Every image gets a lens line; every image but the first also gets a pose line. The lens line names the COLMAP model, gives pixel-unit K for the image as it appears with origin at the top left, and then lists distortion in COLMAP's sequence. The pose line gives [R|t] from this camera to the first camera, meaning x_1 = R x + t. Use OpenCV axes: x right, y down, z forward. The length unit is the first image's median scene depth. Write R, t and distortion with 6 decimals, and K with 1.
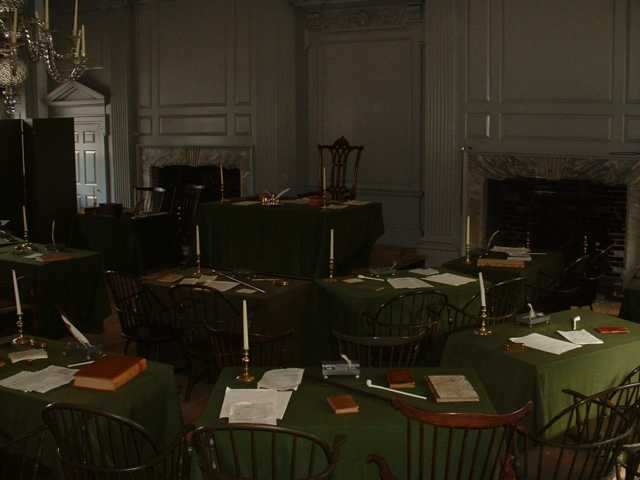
lens RADIAL K [[758.1, 0, 322.4], [0, 758.1, 241.6], [0, 0, 1]] dist [-0.212155, 0.203510]
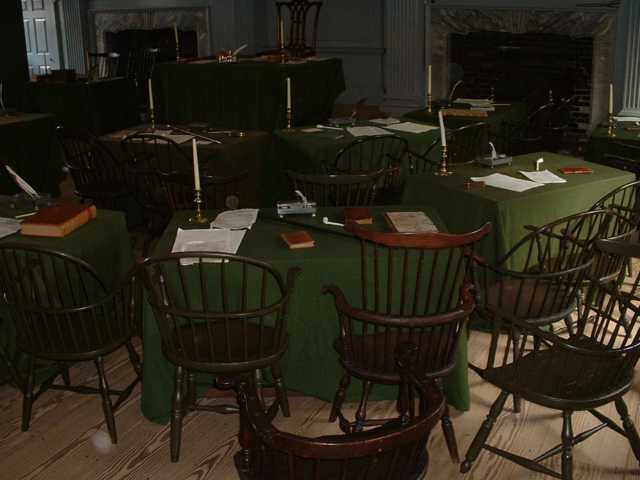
lens RADIAL K [[758.1, 0, 322.4], [0, 758.1, 241.6], [0, 0, 1]] dist [-0.212155, 0.203510]
pose [[0.998803, -0.027336, 0.040557, 0.010806], [0.020418, 0.986561, 0.162112, 0.034665], [-0.044443, -0.161090, 0.985939, 0.019743]]
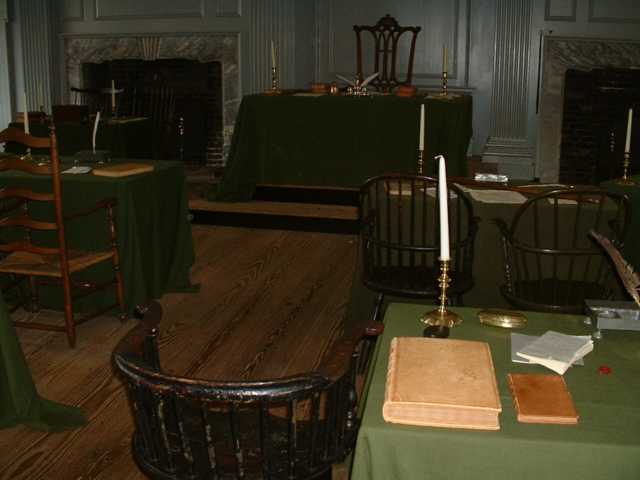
lens RADIAL K [[758.1, 0, 322.4], [0, 758.1, 241.6], [0, 0, 1]] dist [-0.212155, 0.203510]
pose [[0.955199, -0.058455, 0.290134, -0.432211], [0.032575, 0.995110, 0.093245, 0.031715], [-0.294166, -0.079616, 0.952432, 0.423844]]
